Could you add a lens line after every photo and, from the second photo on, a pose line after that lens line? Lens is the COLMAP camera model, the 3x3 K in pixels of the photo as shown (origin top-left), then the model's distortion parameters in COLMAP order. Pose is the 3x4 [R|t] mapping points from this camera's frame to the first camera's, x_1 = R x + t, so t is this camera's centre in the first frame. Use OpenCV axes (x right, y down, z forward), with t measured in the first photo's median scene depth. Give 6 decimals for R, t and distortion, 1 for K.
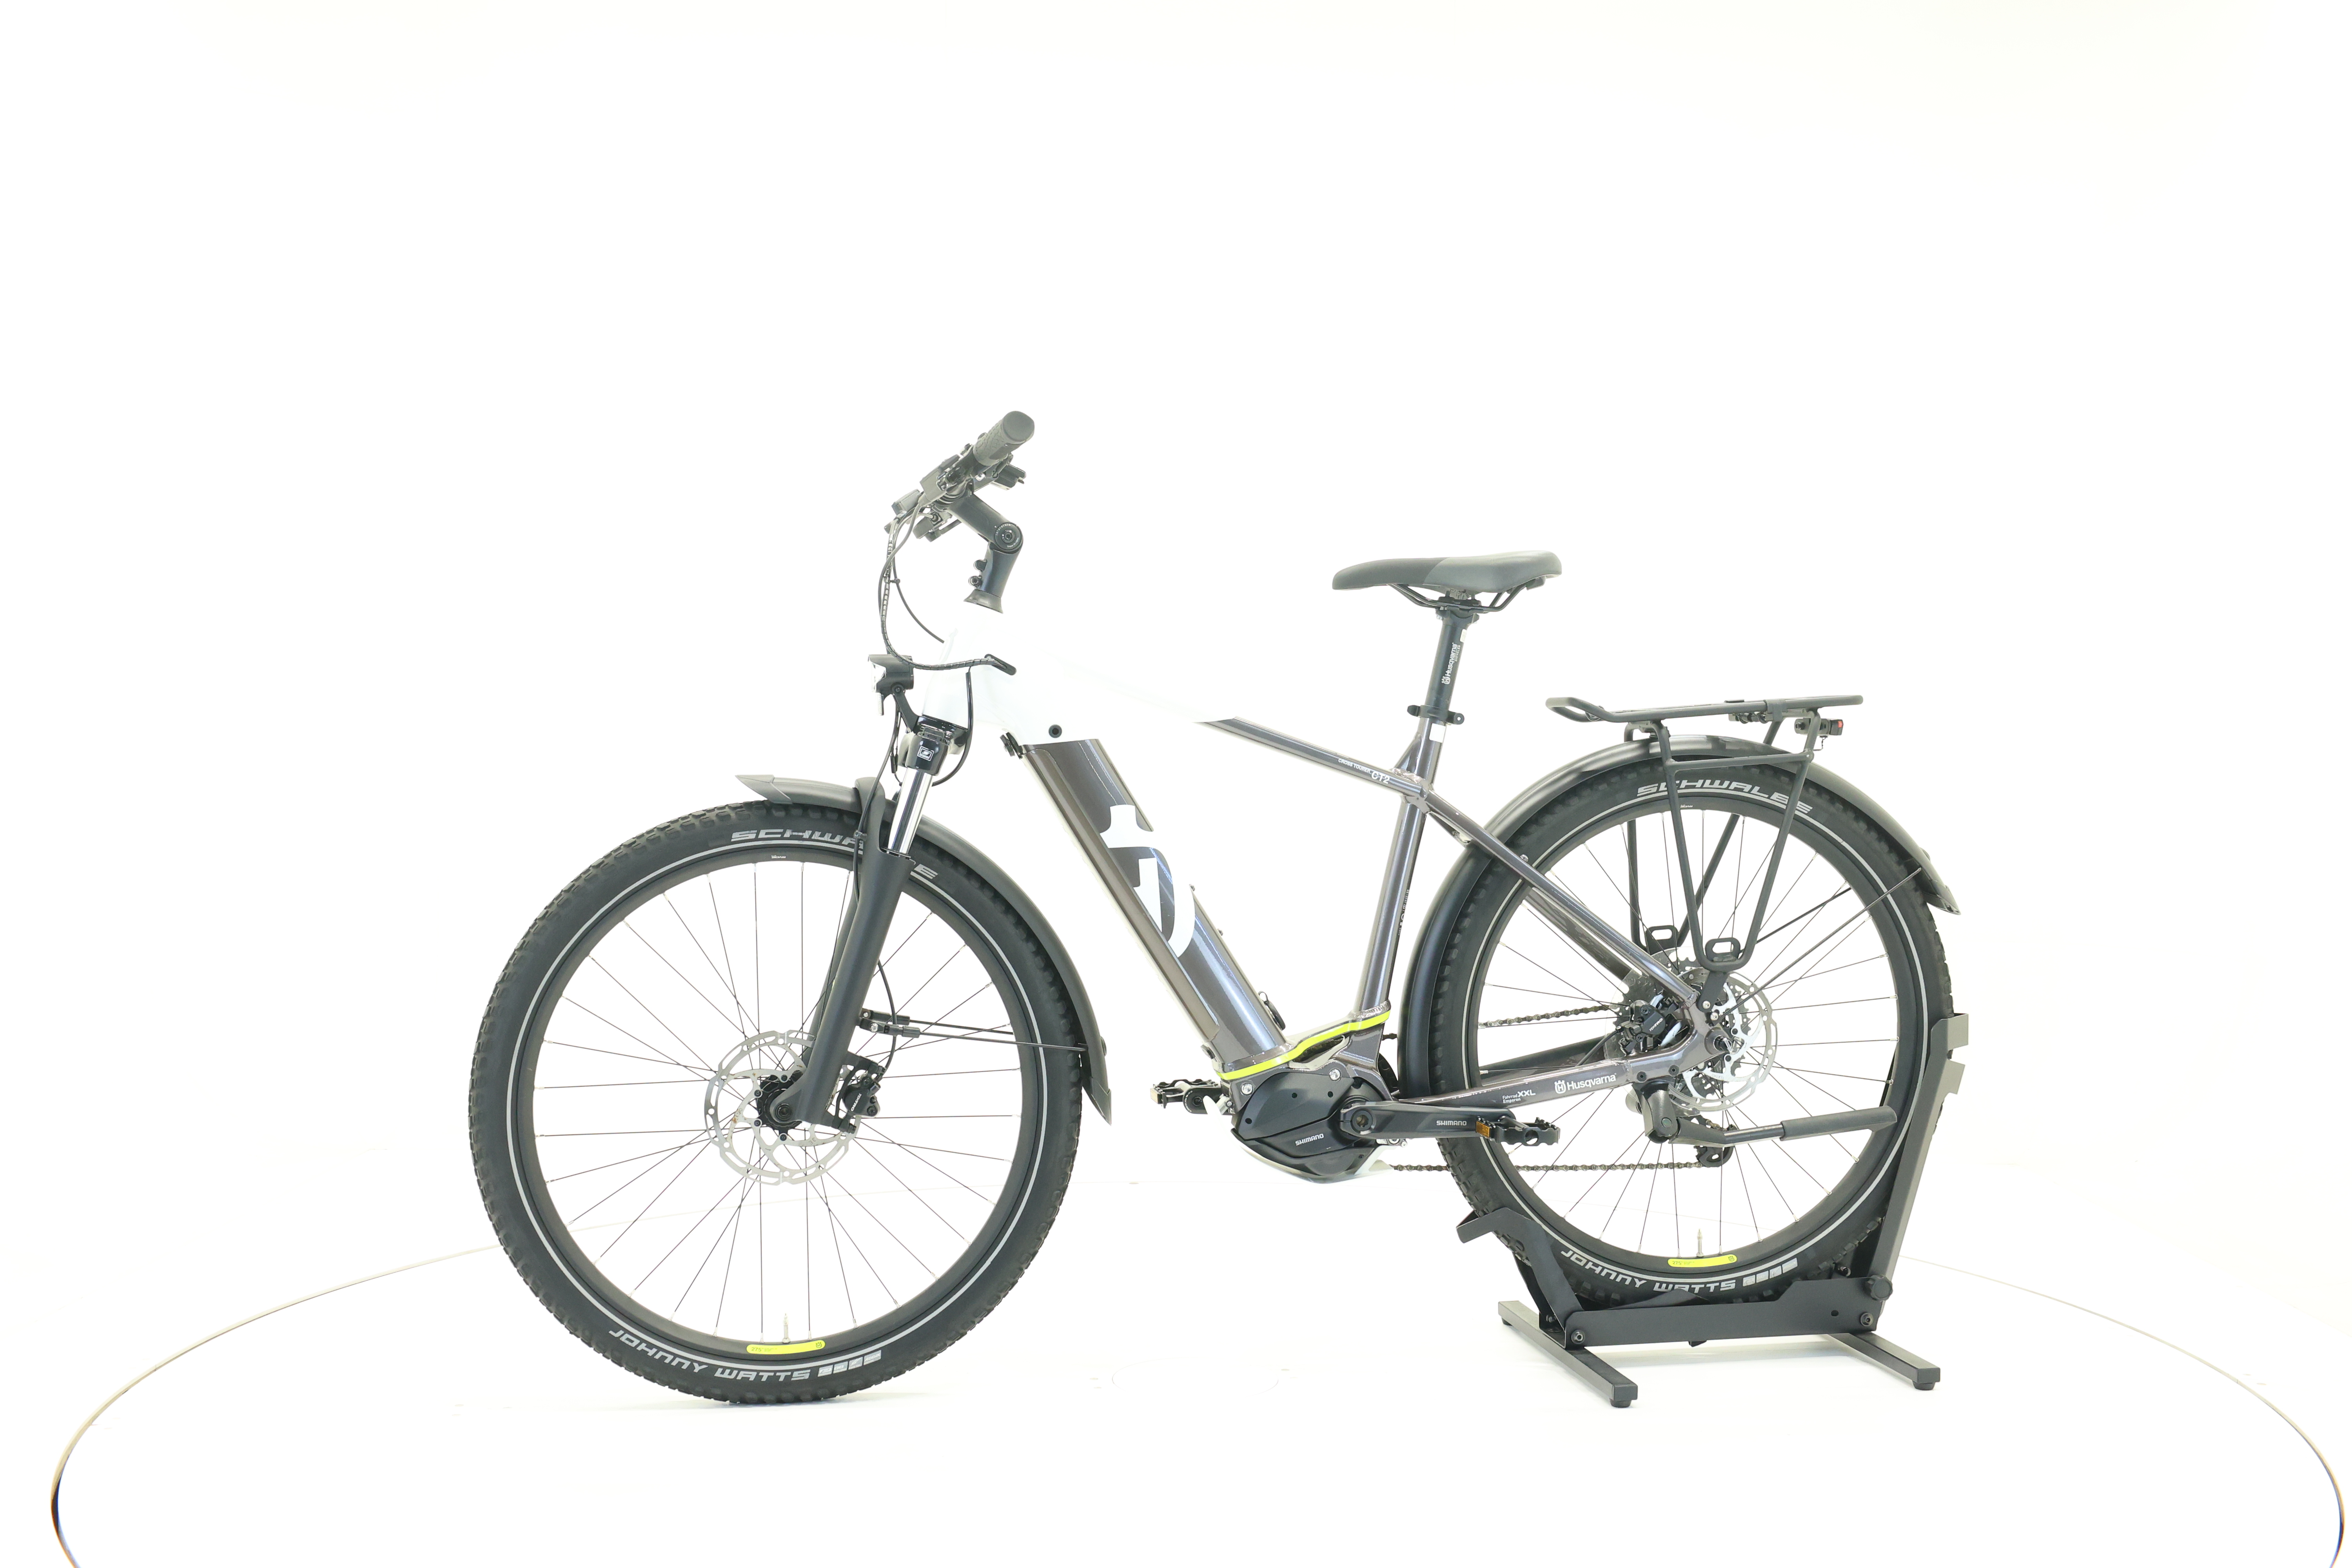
lens RADIAL K [[2546.6, 0, 1176.0], [0, 2546.6, 784.0], [0, 0, 1]] dist [-0.088596, 0.007259]
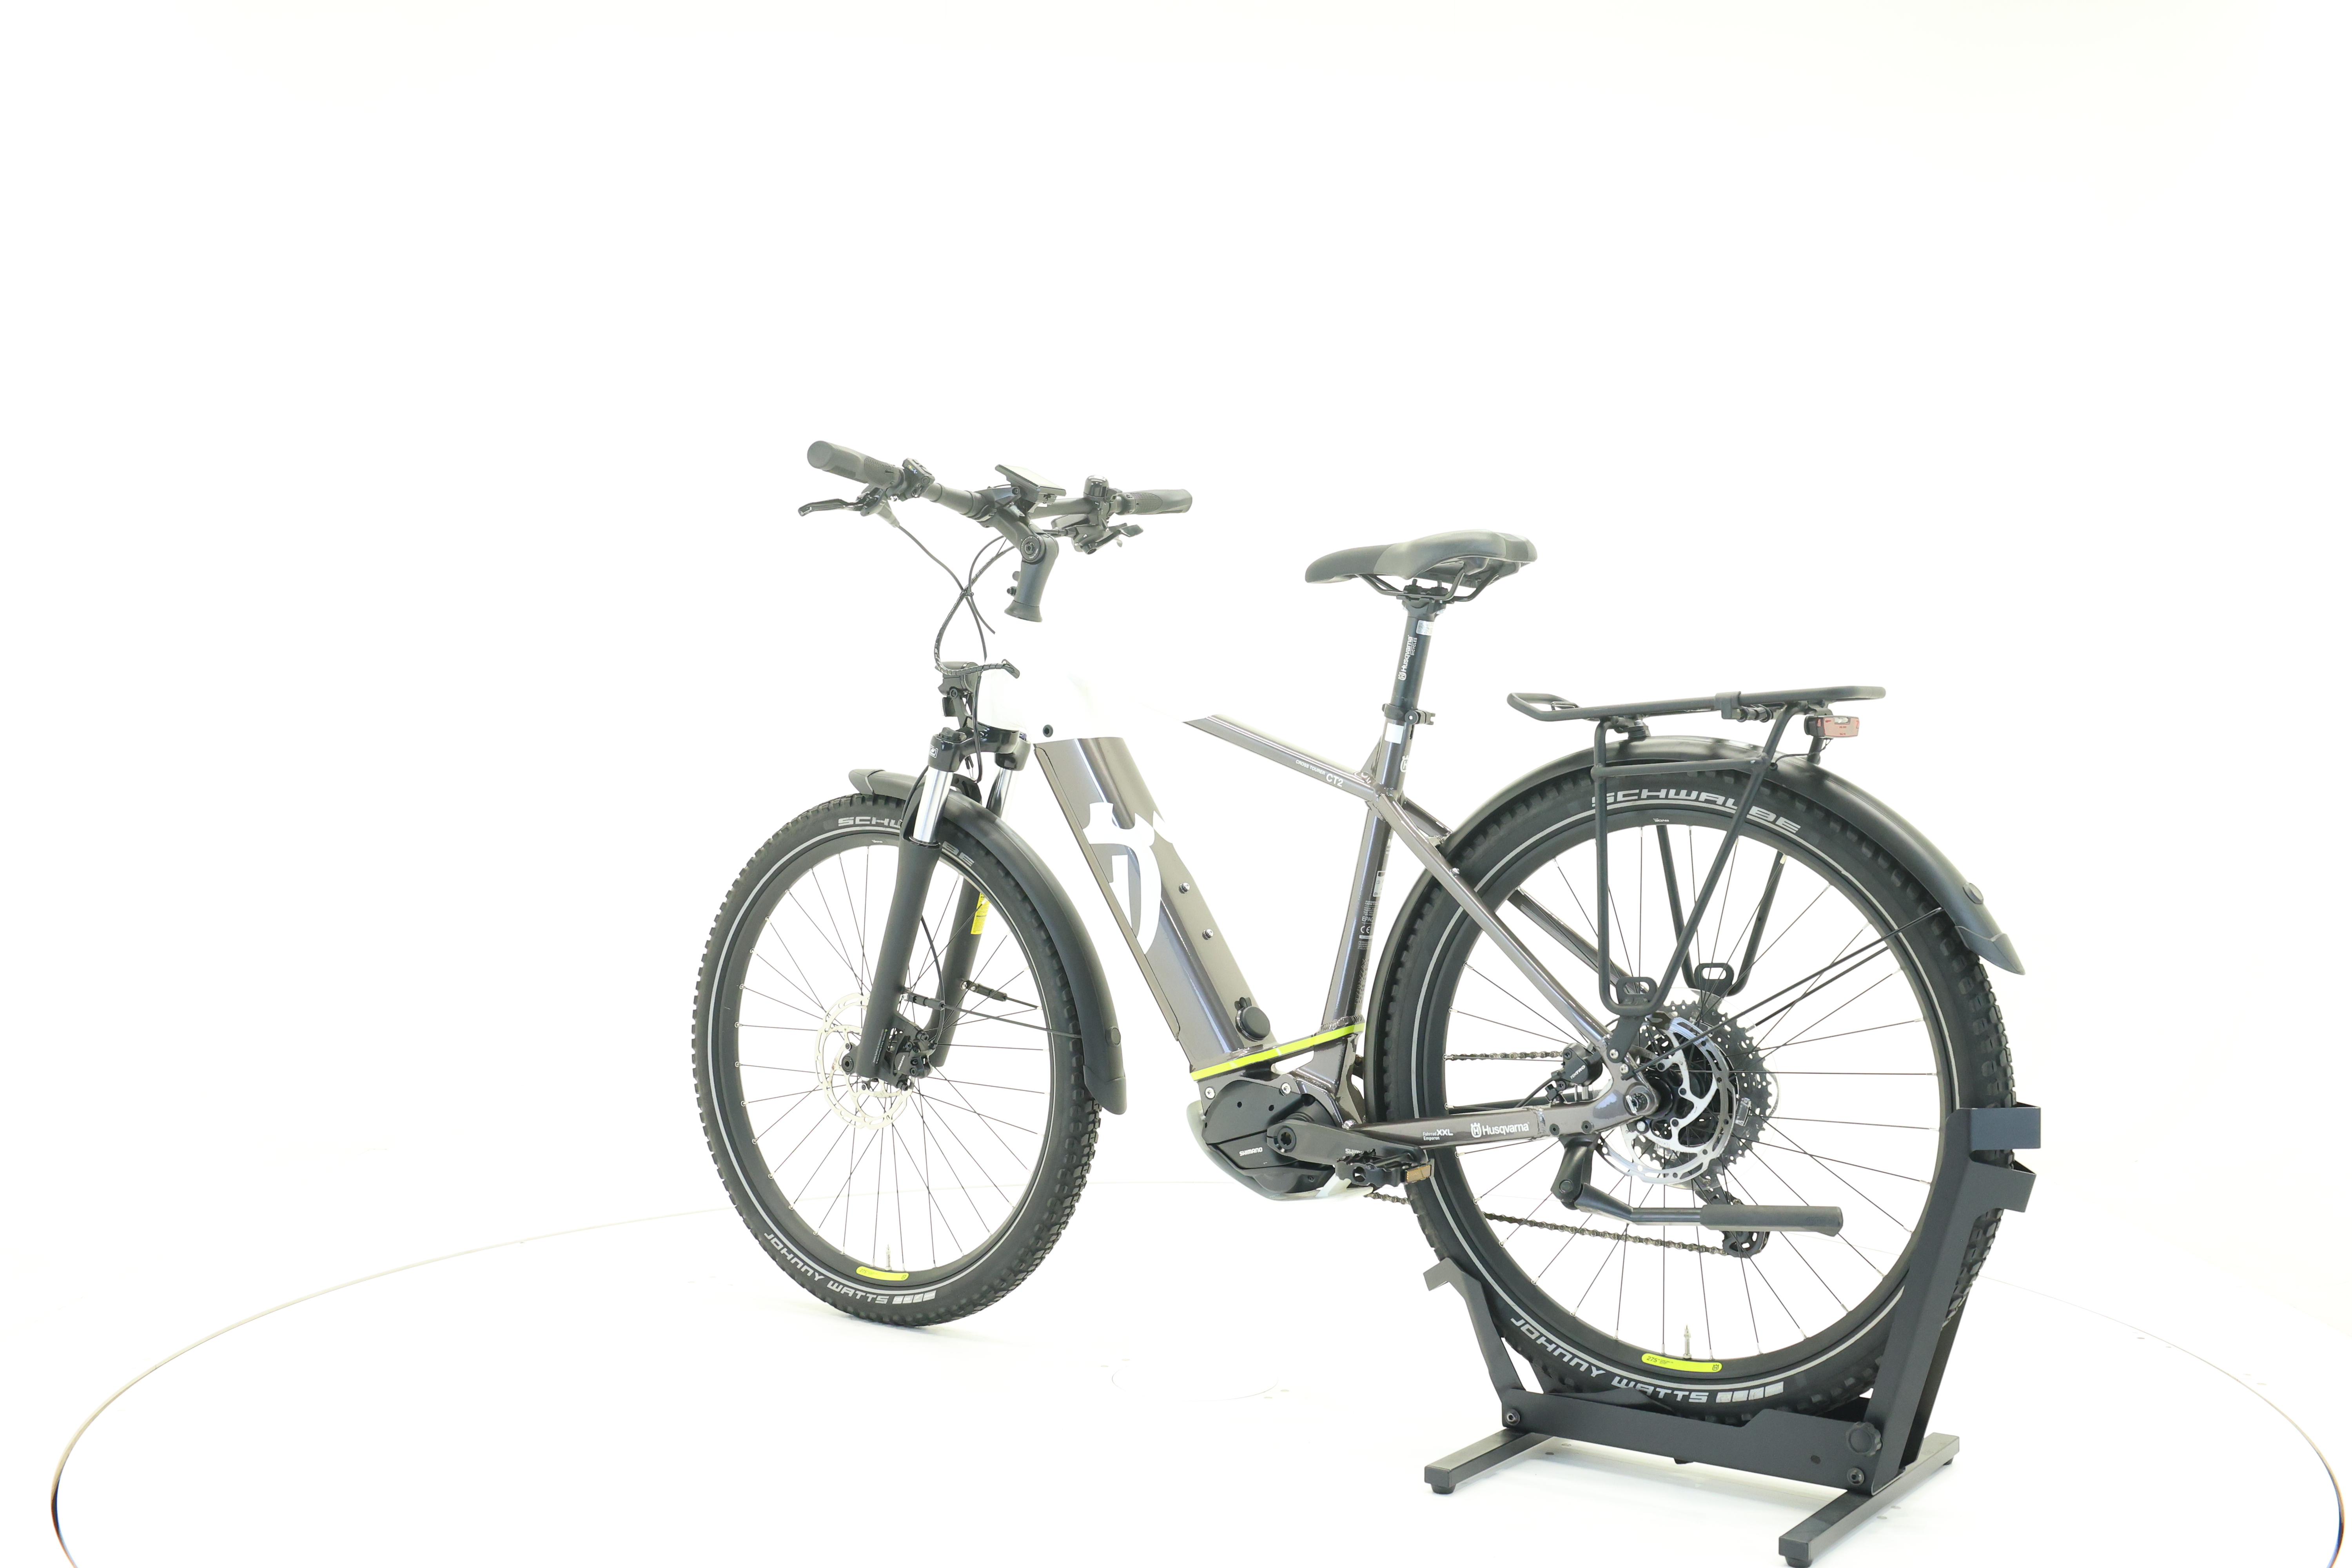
lens RADIAL K [[2546.6, 0, 1176.0], [0, 2546.6, 784.0], [0, 0, 1]] dist [-0.088596, 0.007259]
pose [[0.659940, 0.013275, -0.751201, 0.733854], [-0.022246, 0.999751, -0.001876, 0.001976], [0.750989, 0.017949, 0.660070, 0.322299]]
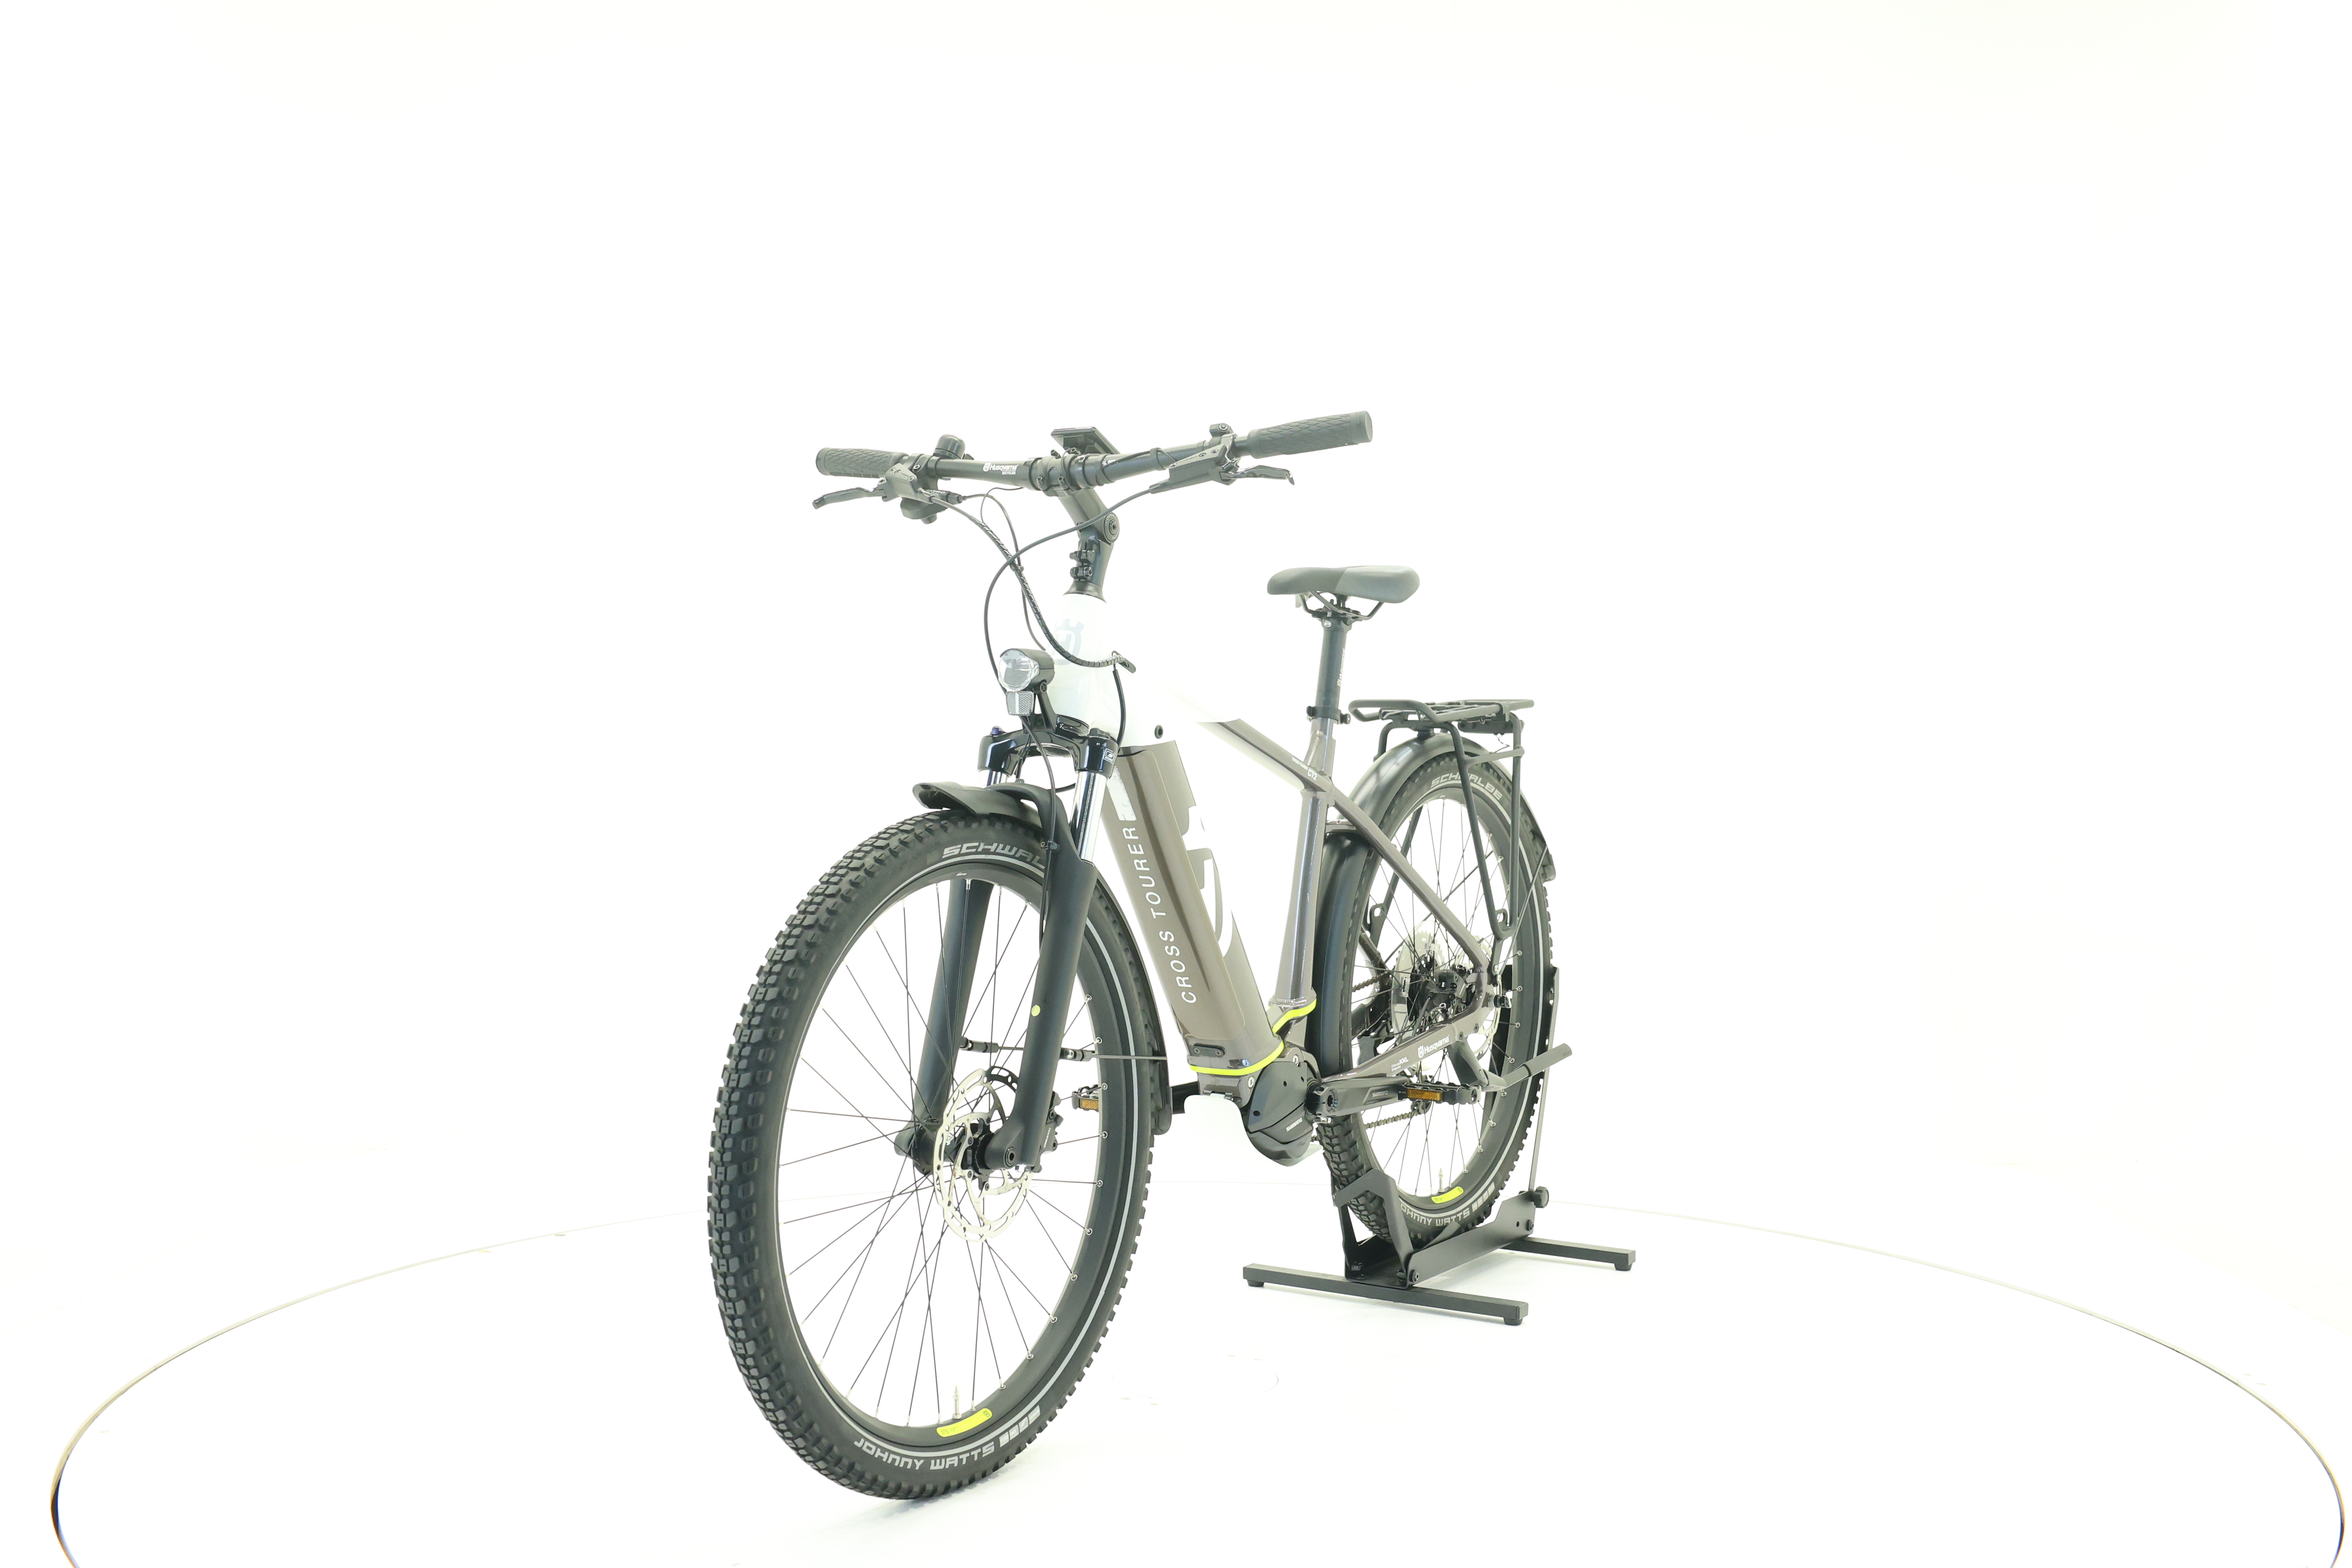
lens RADIAL K [[2546.6, 0, 1176.0], [0, 2546.6, 784.0], [0, 0, 1]] dist [-0.088596, 0.007259]
pose [[0.704000, -0.017198, 0.709992, -0.685246], [0.018887, 0.999807, 0.005491, -0.005752], [-0.709949, 0.009544, 0.704189, 0.295579]]
